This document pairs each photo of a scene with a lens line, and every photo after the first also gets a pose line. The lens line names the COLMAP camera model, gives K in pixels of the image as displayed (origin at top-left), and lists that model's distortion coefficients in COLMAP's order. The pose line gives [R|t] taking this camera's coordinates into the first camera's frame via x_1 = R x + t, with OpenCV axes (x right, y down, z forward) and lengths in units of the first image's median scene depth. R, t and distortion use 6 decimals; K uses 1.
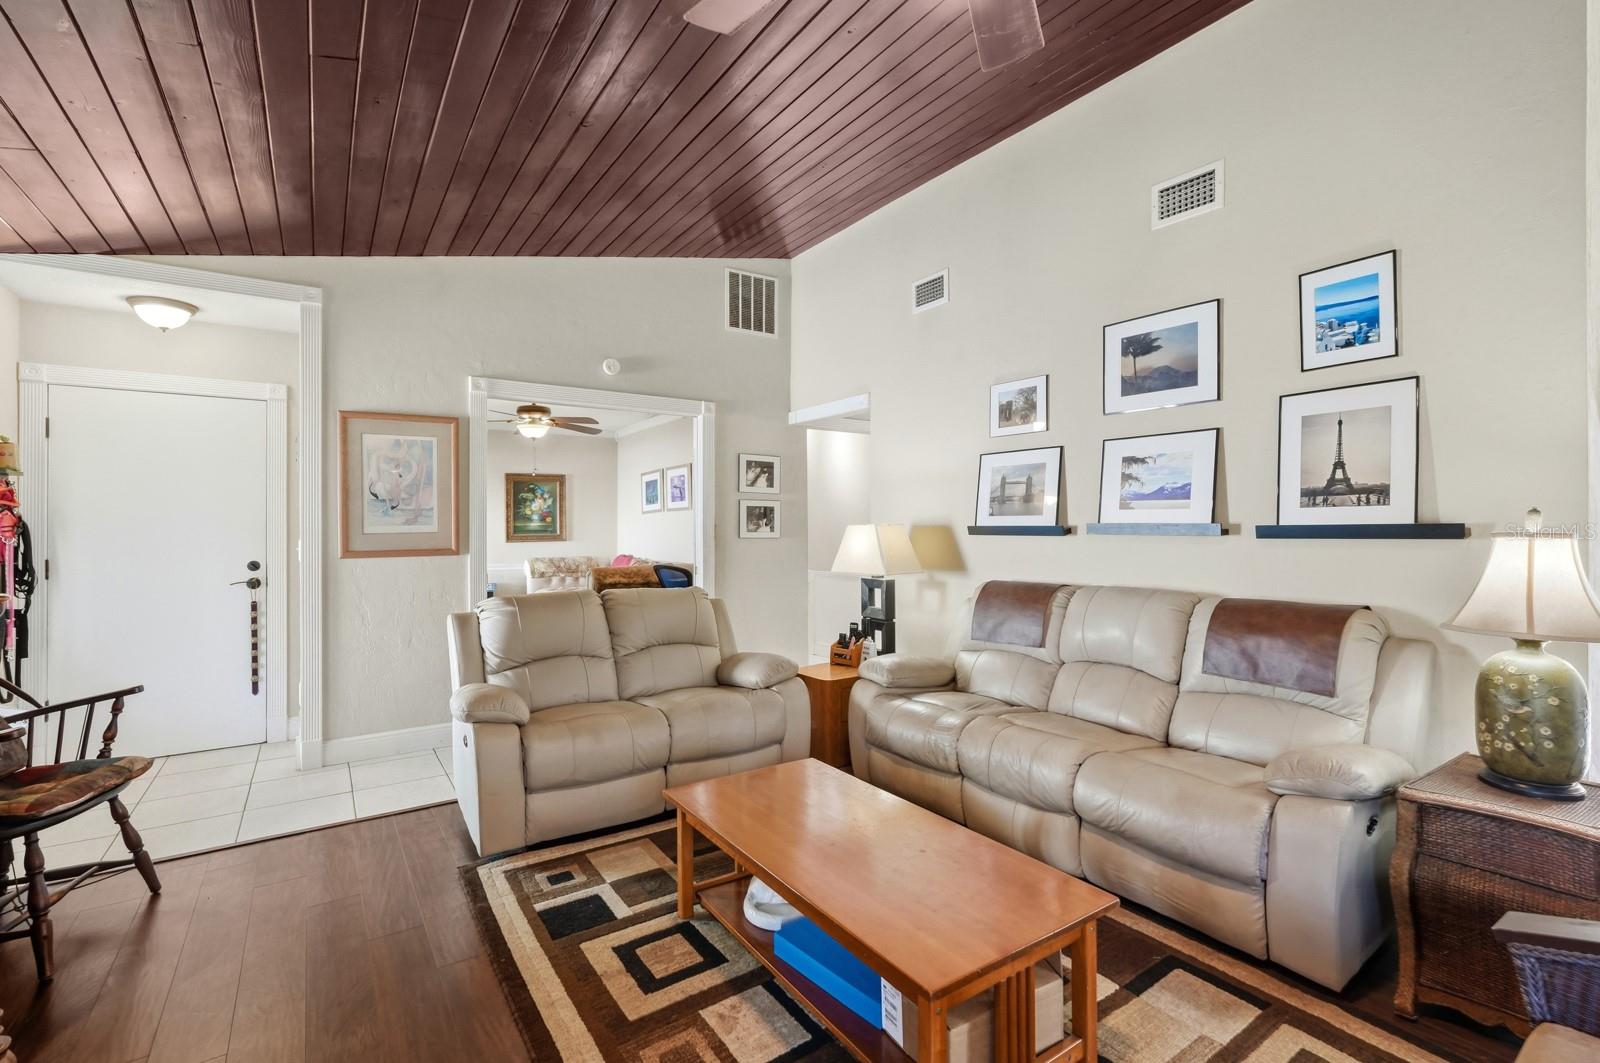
lens RADIAL K [[713.0, 0, 796.9], [0, 713.0, 528.9], [0, 0, 1]] dist [-0.004547, 0.003646]
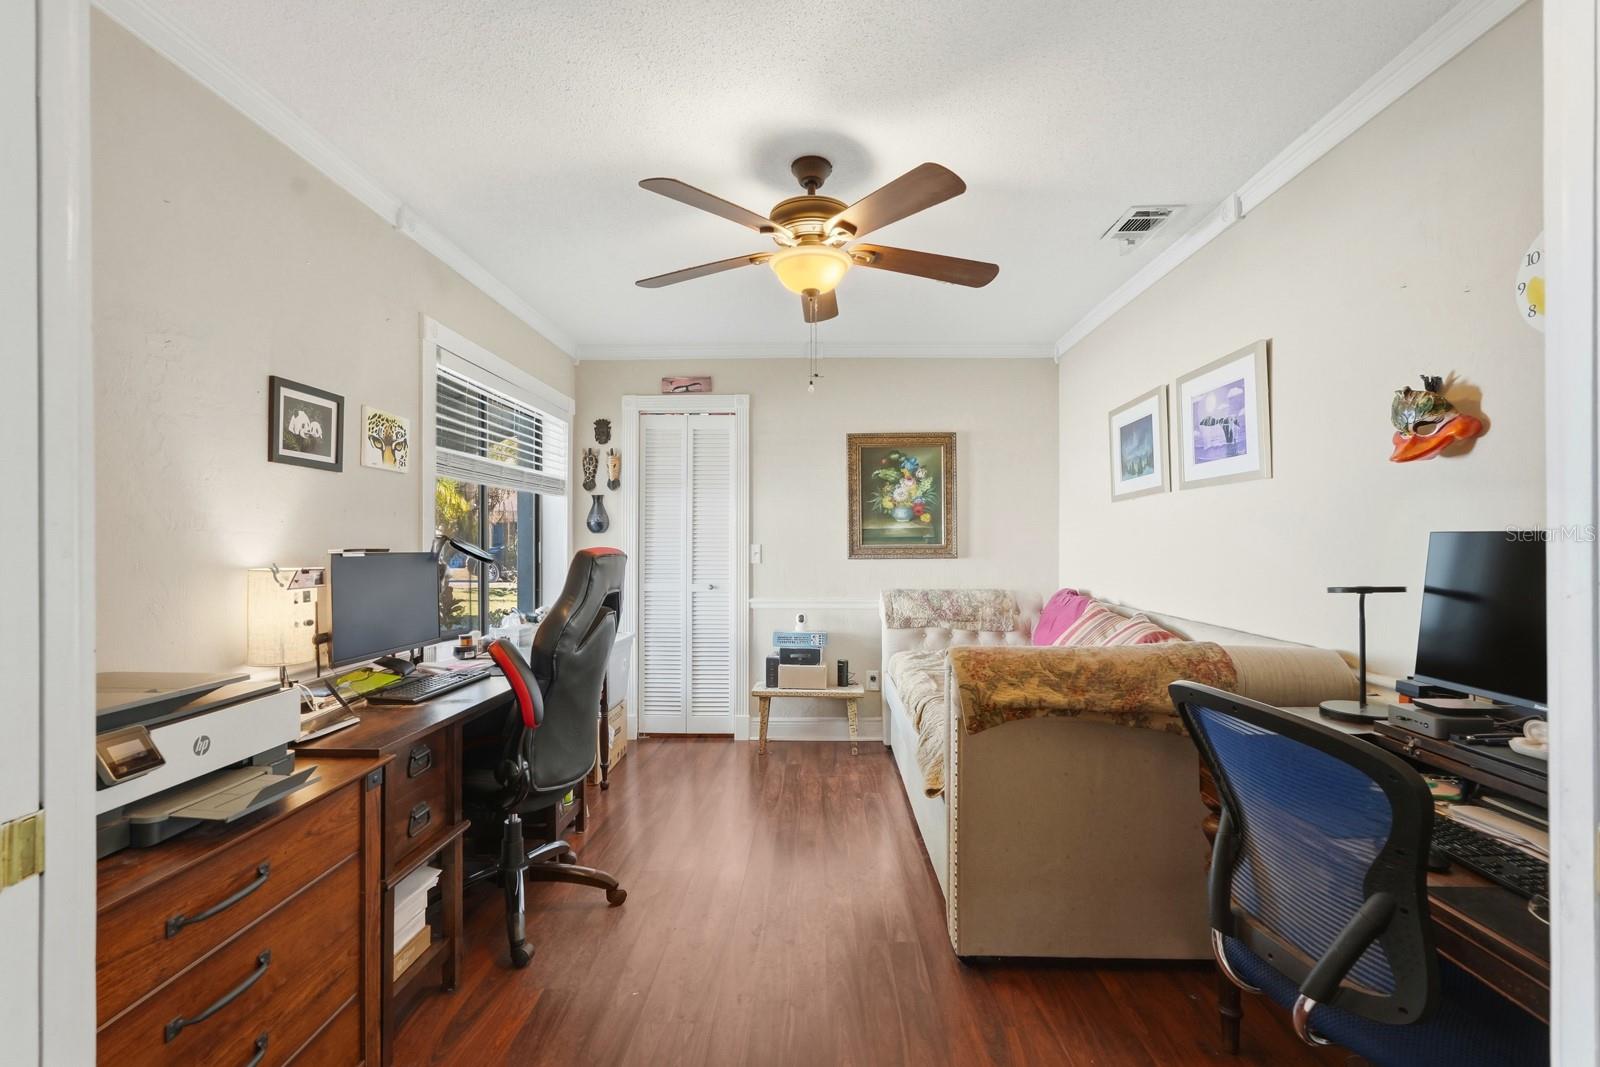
lens RADIAL K [[713.0, 0, 796.3], [0, 713.0, 527.2], [0, 0, 1]] dist [-0.004547, 0.003646]
pose [[0.812079, -0.004044, -0.583533, -0.255017], [-0.005328, 0.999883, -0.014343, 0.004944], [0.583523, 0.014757, 0.811962, 1.136128]]
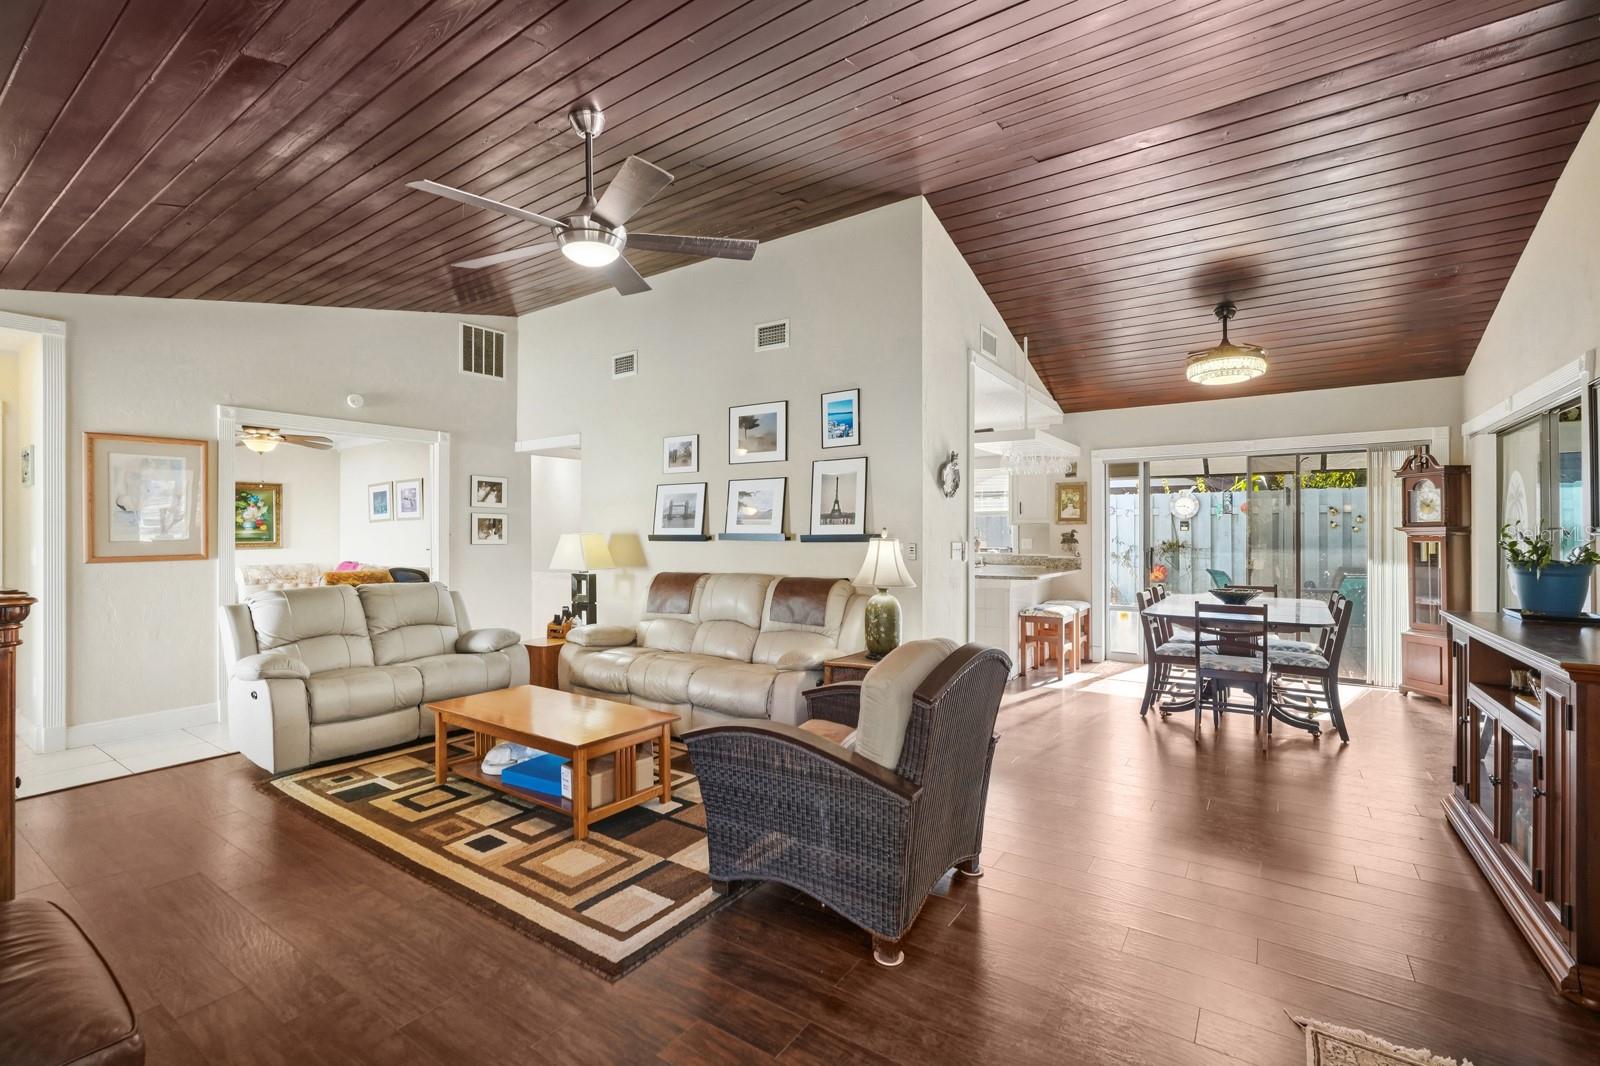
lens RADIAL K [[713.0, 0, 790.7], [0, 713.0, 530.7], [0, 0, 1]] dist [-0.004547, 0.003646]
pose [[0.938421, 0.002284, 0.345486, 0.015003], [0.000307, 0.999972, -0.007442, -0.001662], [-0.345494, 0.007090, 0.938394, -0.475473]]
